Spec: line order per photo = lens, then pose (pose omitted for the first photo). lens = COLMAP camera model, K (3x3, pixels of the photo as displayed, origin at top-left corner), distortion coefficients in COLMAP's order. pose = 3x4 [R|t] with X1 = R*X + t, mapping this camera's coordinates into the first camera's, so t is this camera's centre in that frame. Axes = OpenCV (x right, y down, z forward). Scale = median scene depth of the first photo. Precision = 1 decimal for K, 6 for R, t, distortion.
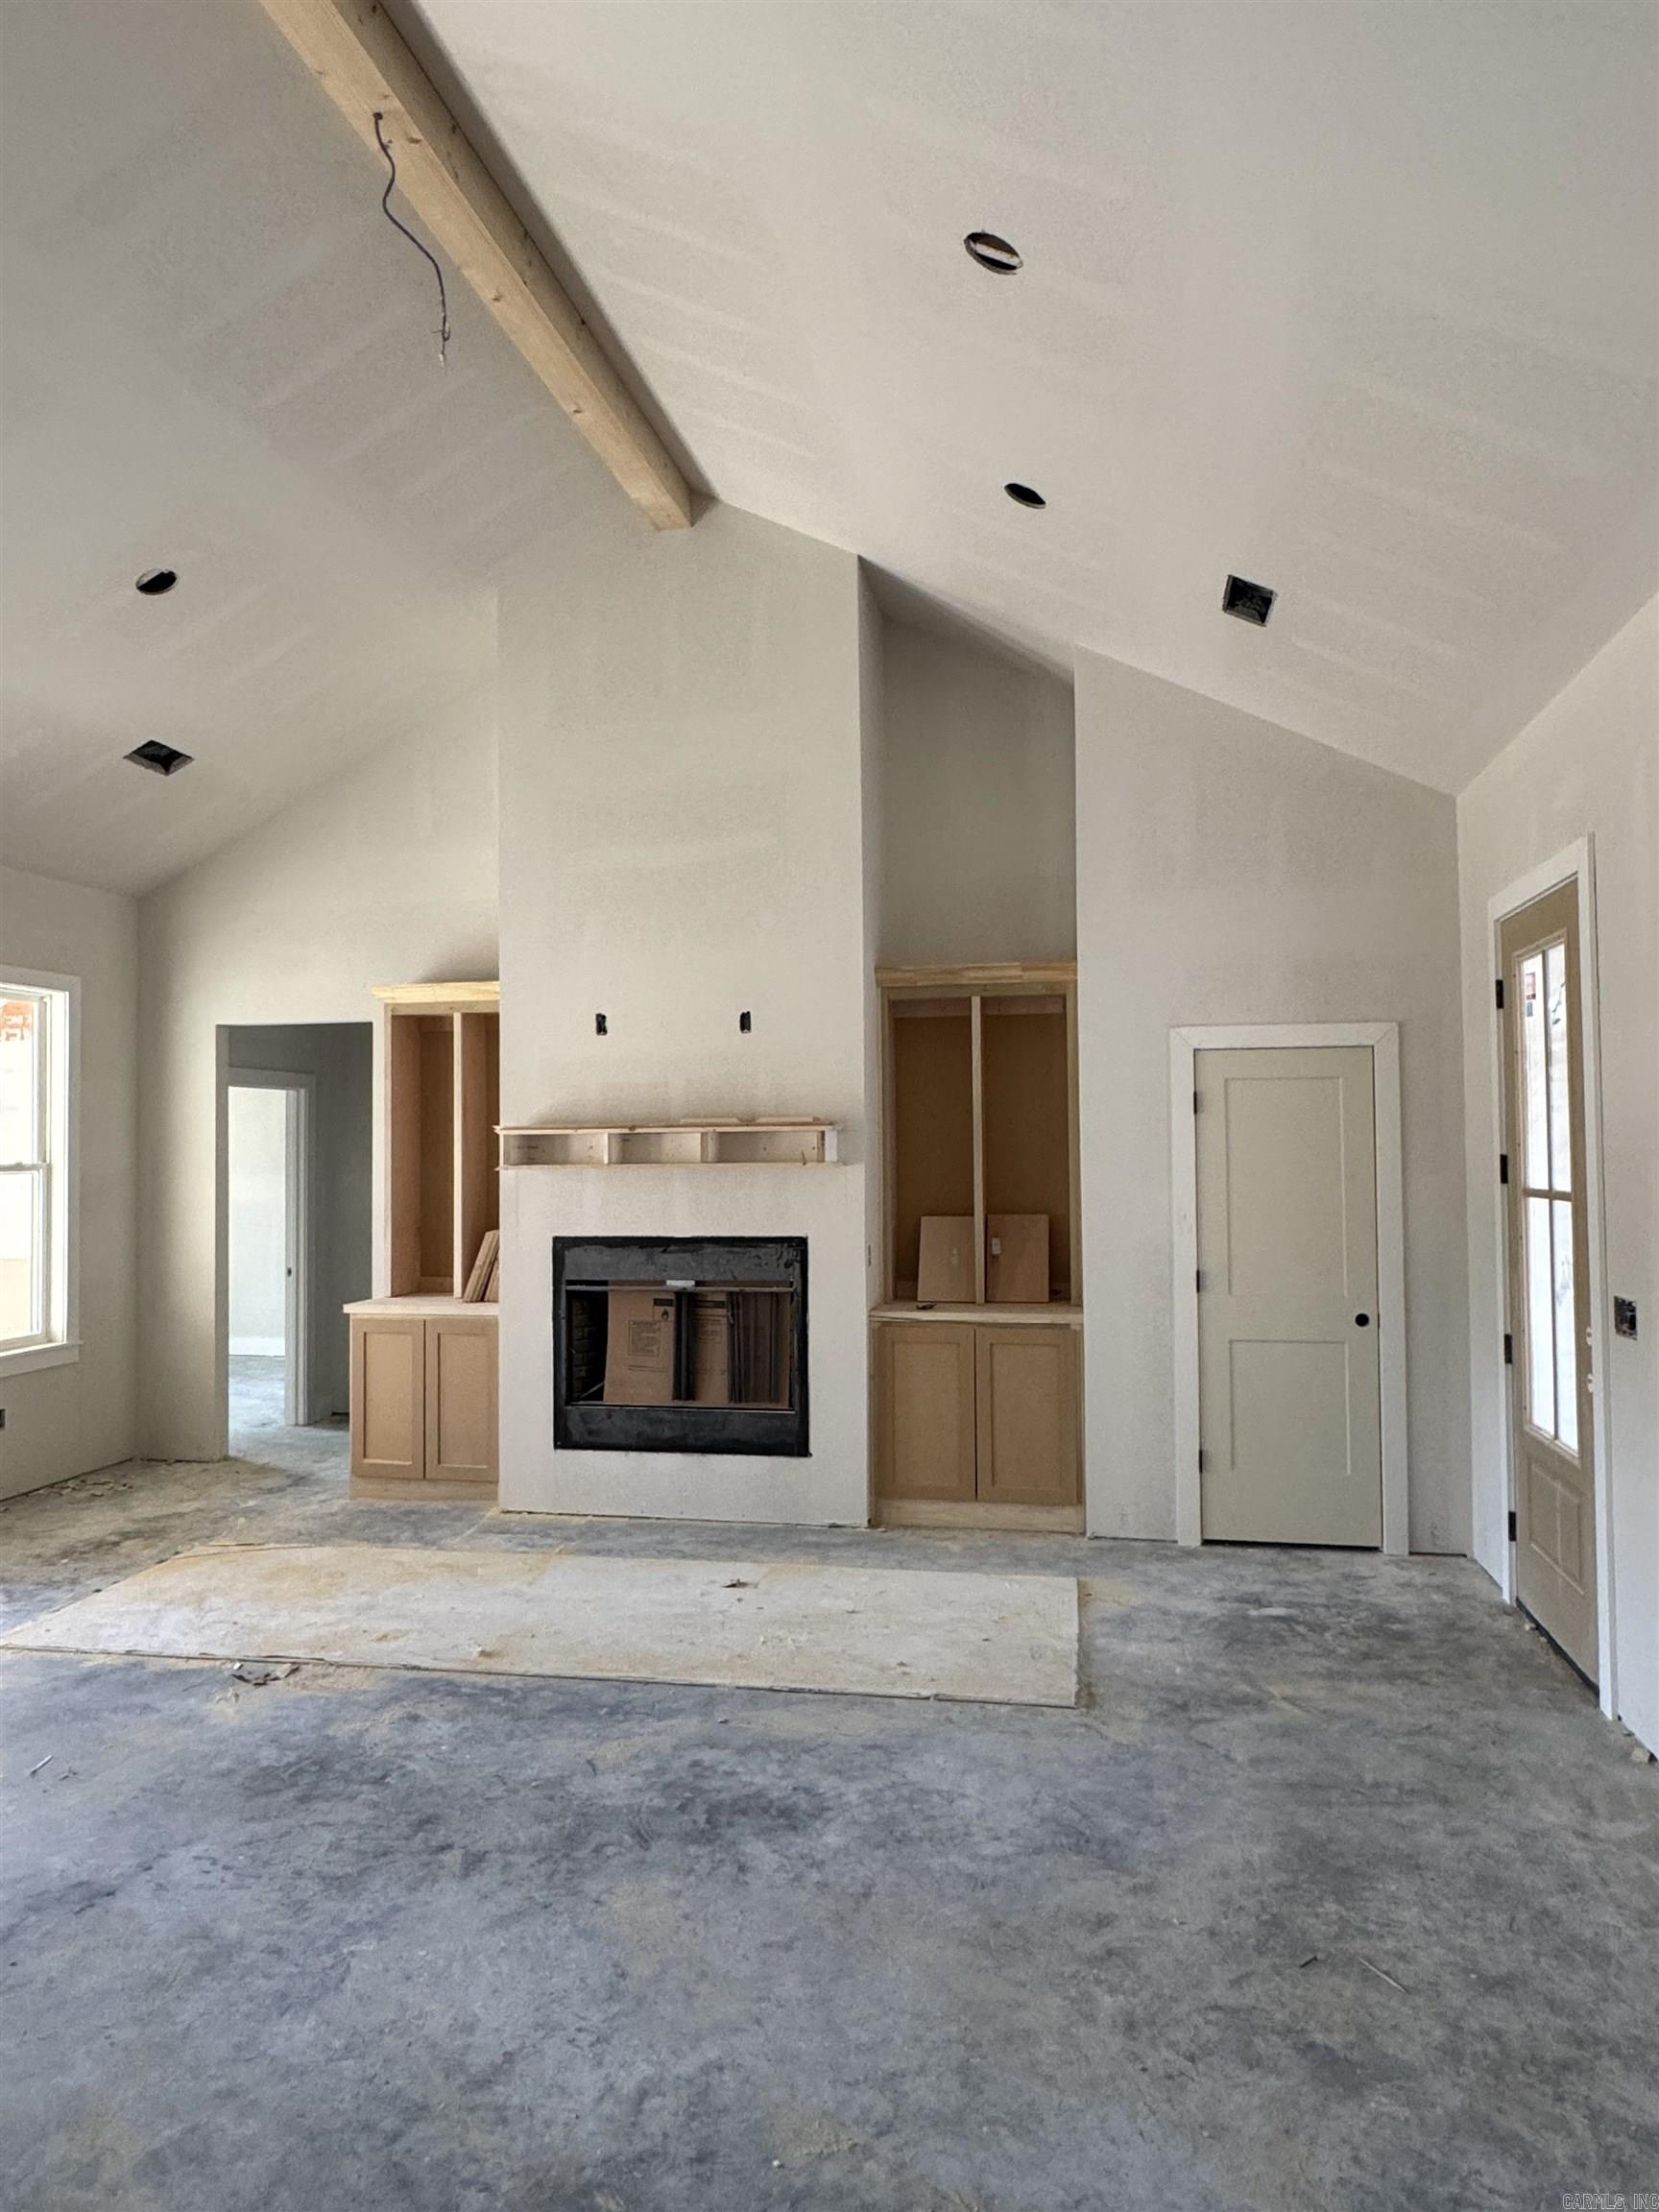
lens RADIAL K [[1353.2, 0, 829.6], [0, 1353.2, 1109.7], [0, 0, 1]] dist [0.000881, -0.000506]
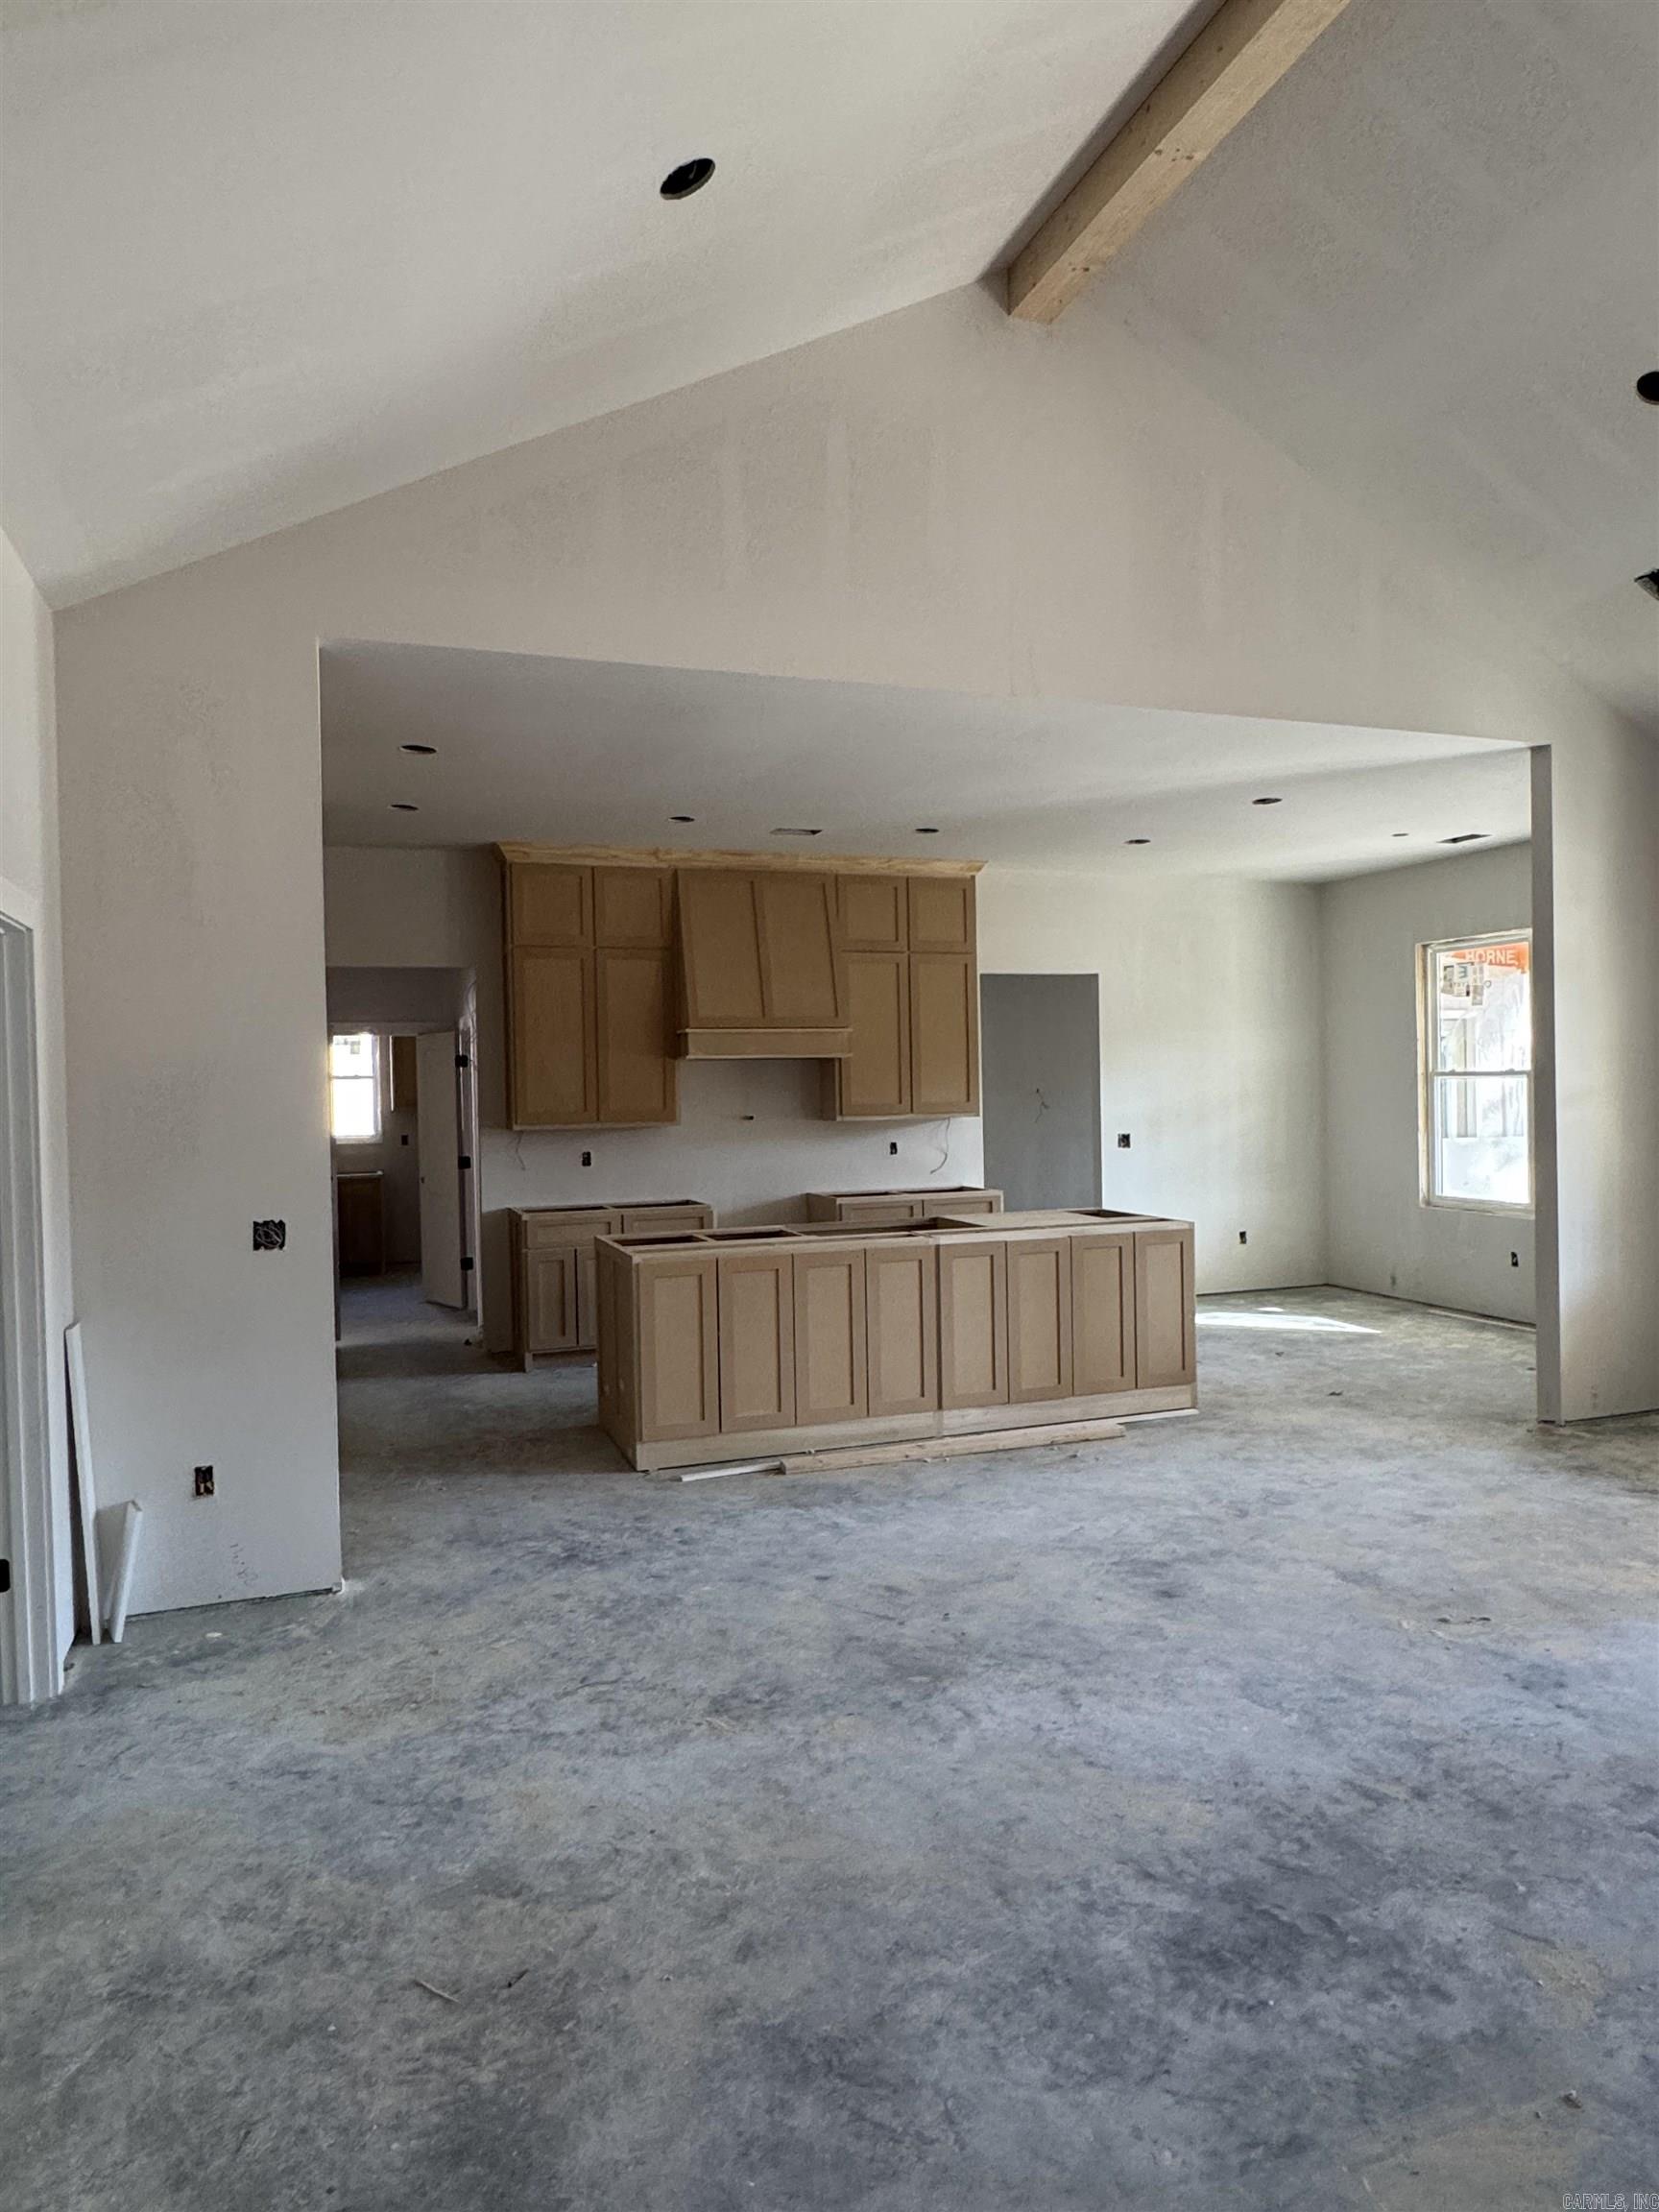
lens RADIAL K [[1353.2, 0, 829.0], [0, 1353.2, 1102.5], [0, 0, 1]] dist [0.000881, -0.000506]
pose [[-0.848418, 0.033896, -0.528241, 0.610355], [0.044649, 0.998974, -0.007610, 0.069115], [0.527441, -0.030041, -0.849060, 1.820465]]
